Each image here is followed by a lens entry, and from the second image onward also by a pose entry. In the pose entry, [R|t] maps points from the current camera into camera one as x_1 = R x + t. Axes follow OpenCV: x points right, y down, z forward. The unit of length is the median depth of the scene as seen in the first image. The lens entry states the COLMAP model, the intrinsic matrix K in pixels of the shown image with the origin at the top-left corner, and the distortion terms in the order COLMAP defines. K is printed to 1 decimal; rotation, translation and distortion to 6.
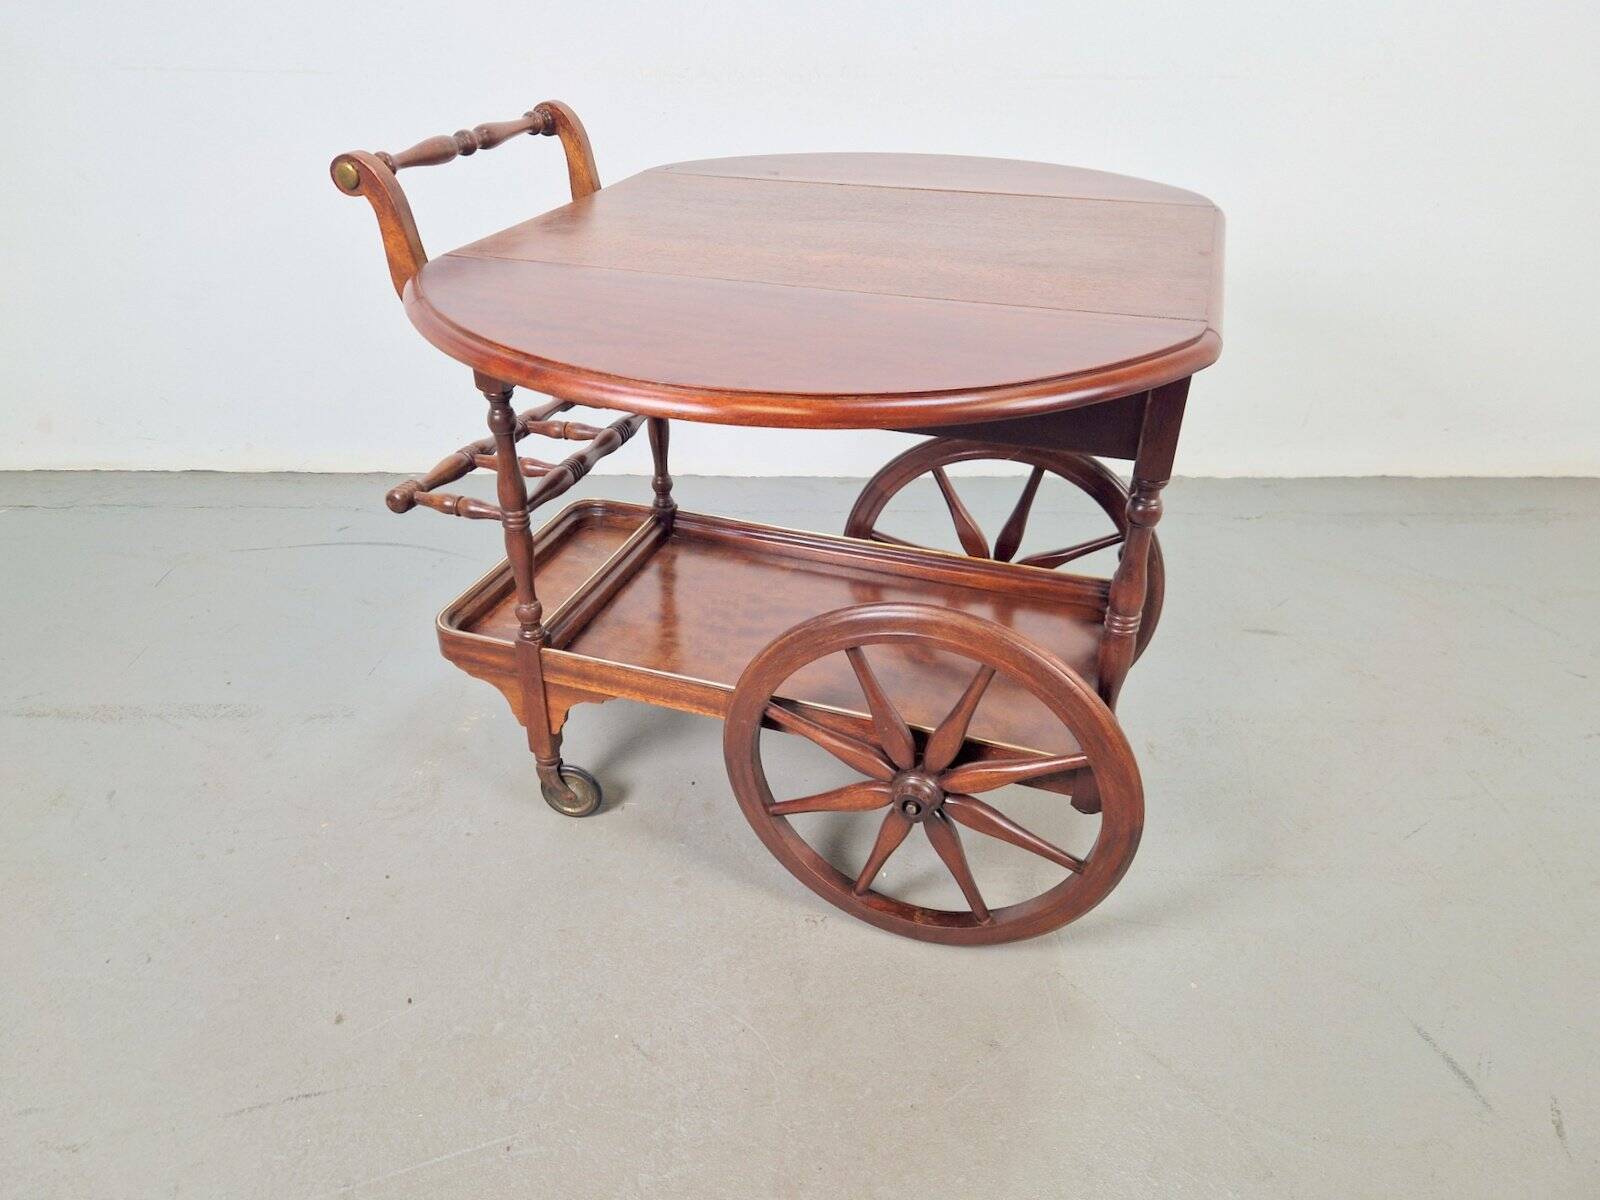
lens RADIAL K [[1087.8, 0, 775.1], [0, 1087.8, 609.1], [0, 0, 1]] dist [0.062082, -0.057355]
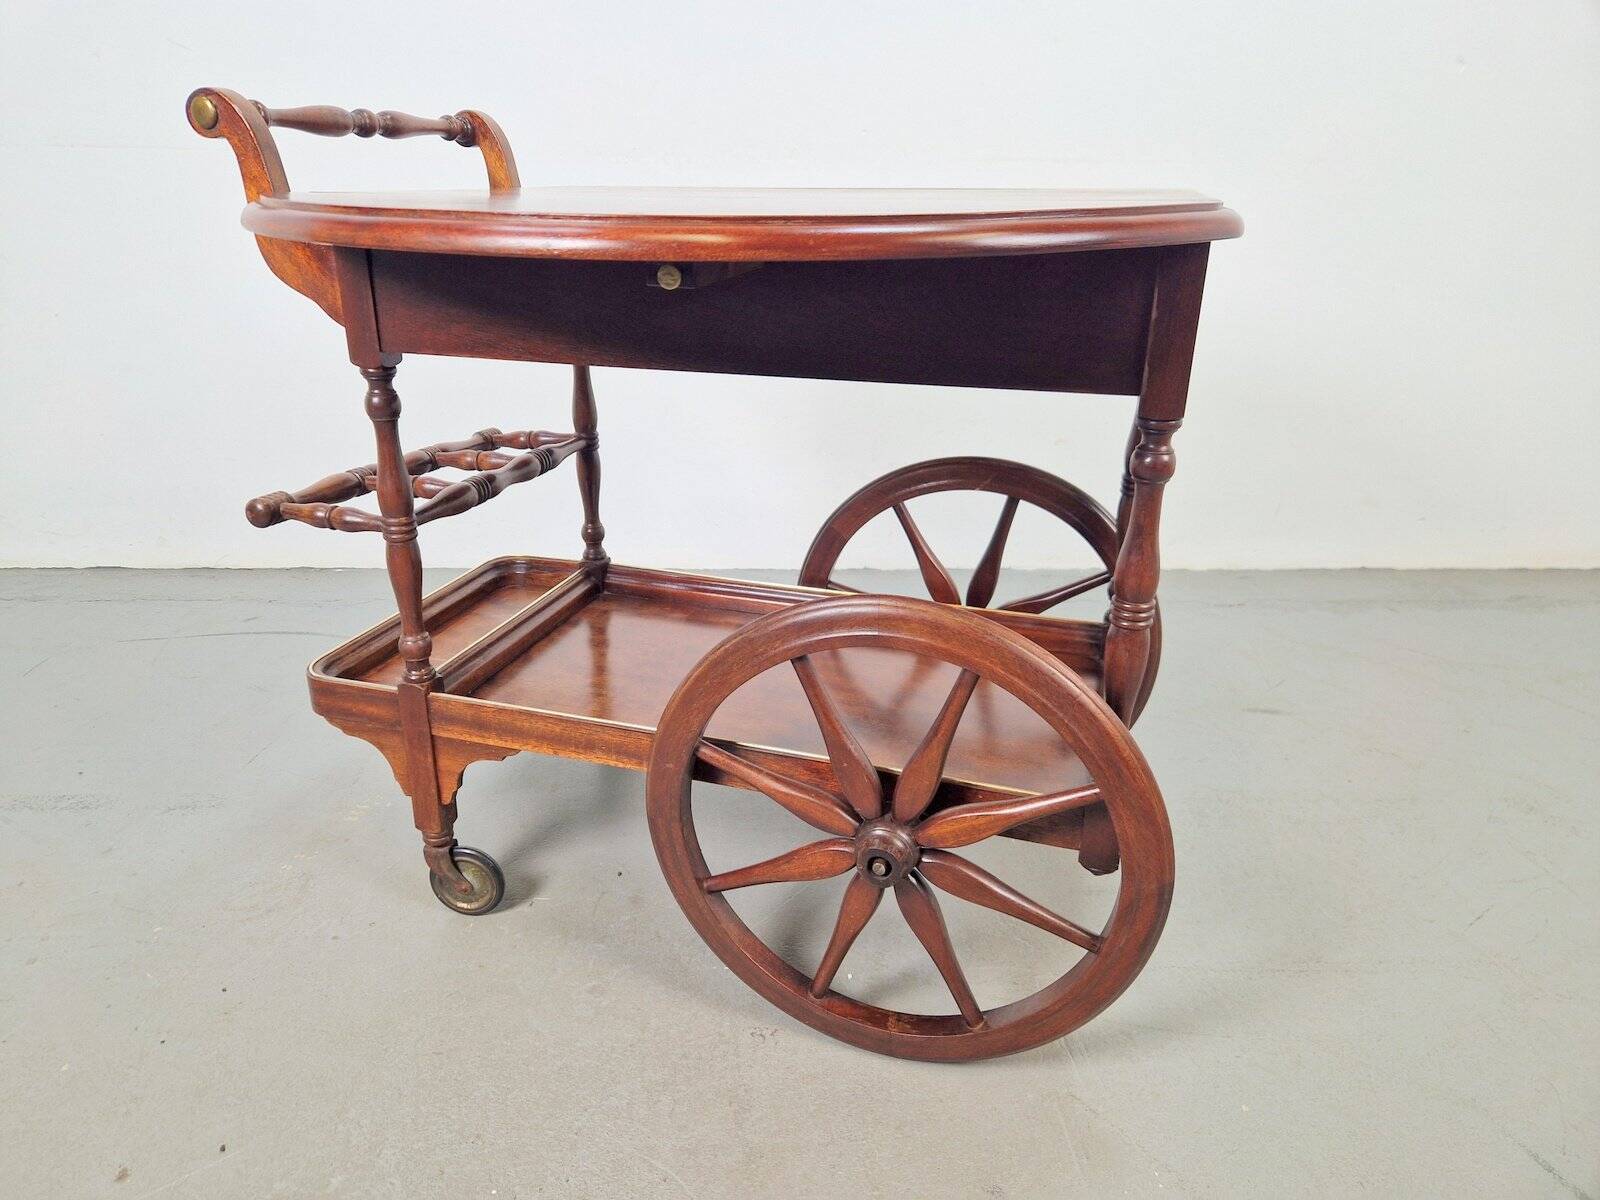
lens RADIAL K [[1052.6, 0, 776.6], [0, 1052.6, 595.1], [0, 0, 1]] dist [0.066502, -0.064761]
pose [[0.999565, -0.006140, 0.028847, 0.026772], [0.011020, 0.984997, -0.172221, 0.106568], [-0.027357, 0.172464, 0.984636, 0.192499]]
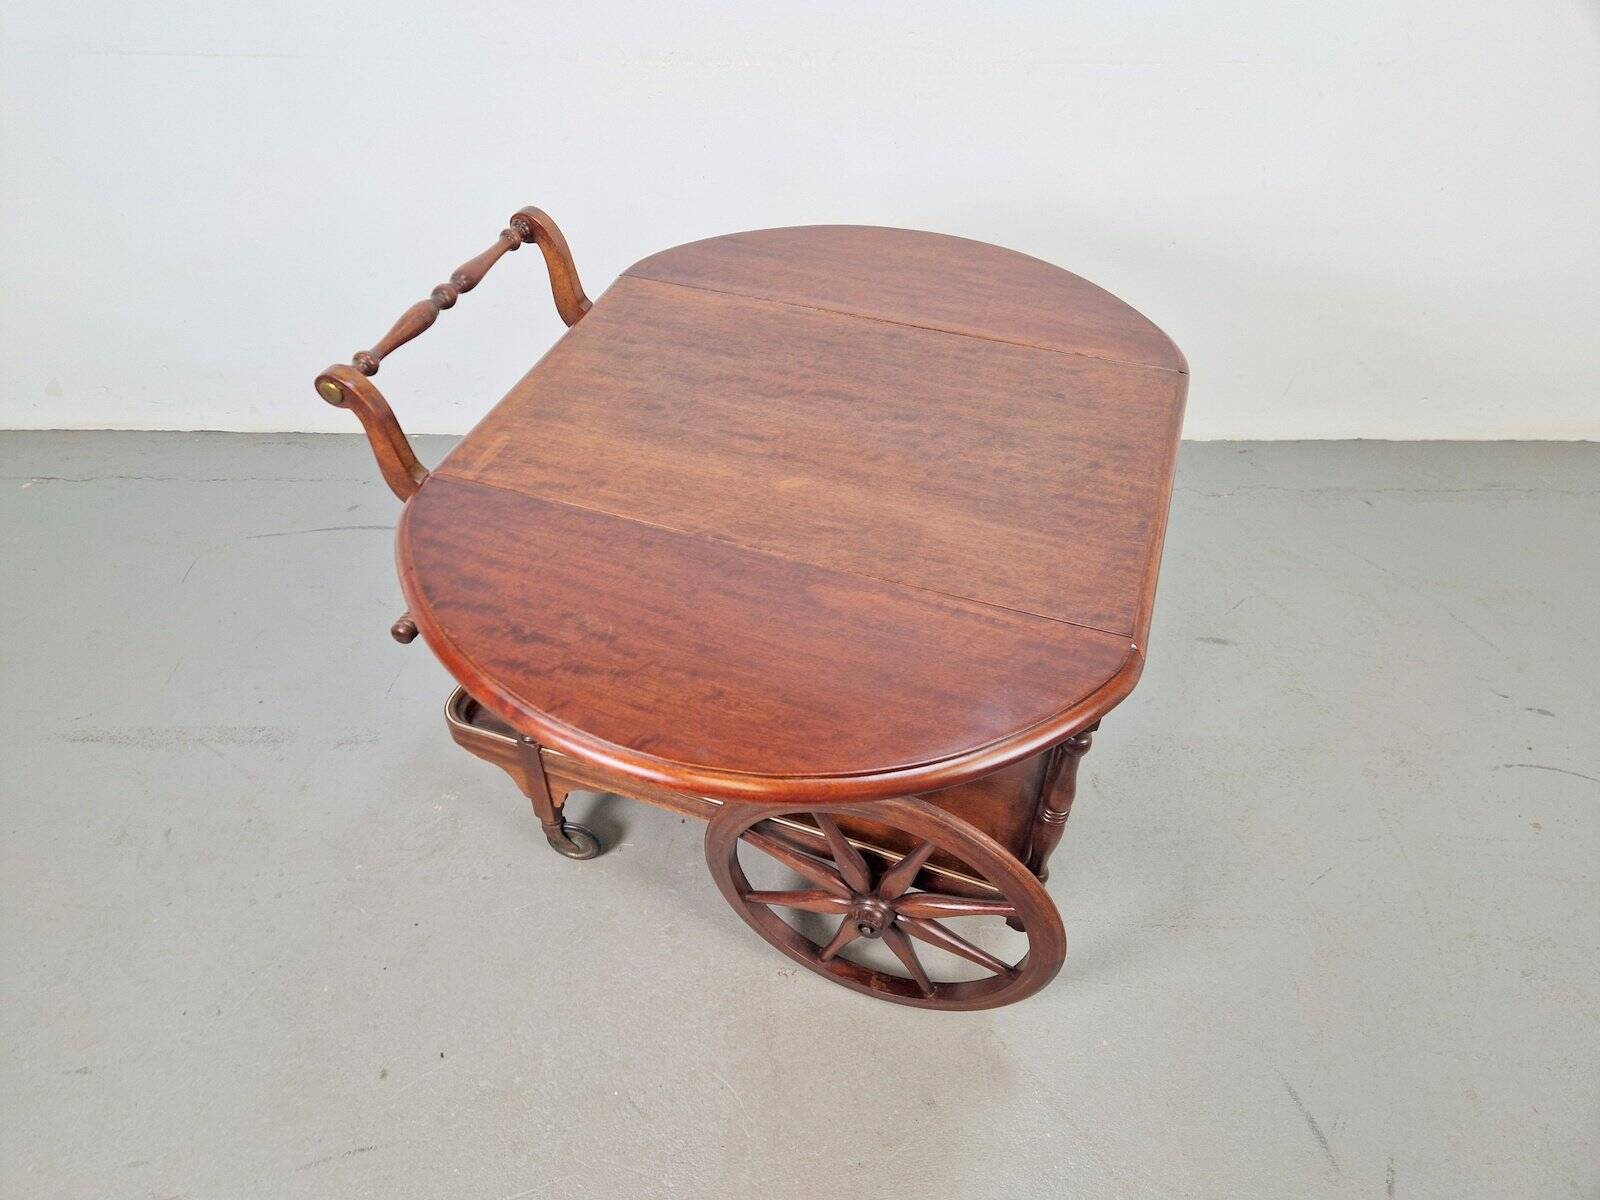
lens RADIAL K [[1052.6, 0, 776.6], [0, 1052.6, 595.1], [0, 0, 1]] dist [0.066502, -0.064761]
pose [[0.999957, 0.006865, -0.006226, 0.031010], [-0.005343, 0.975937, 0.217987, -0.359966], [0.007572, -0.217945, 0.975932, -0.011246]]
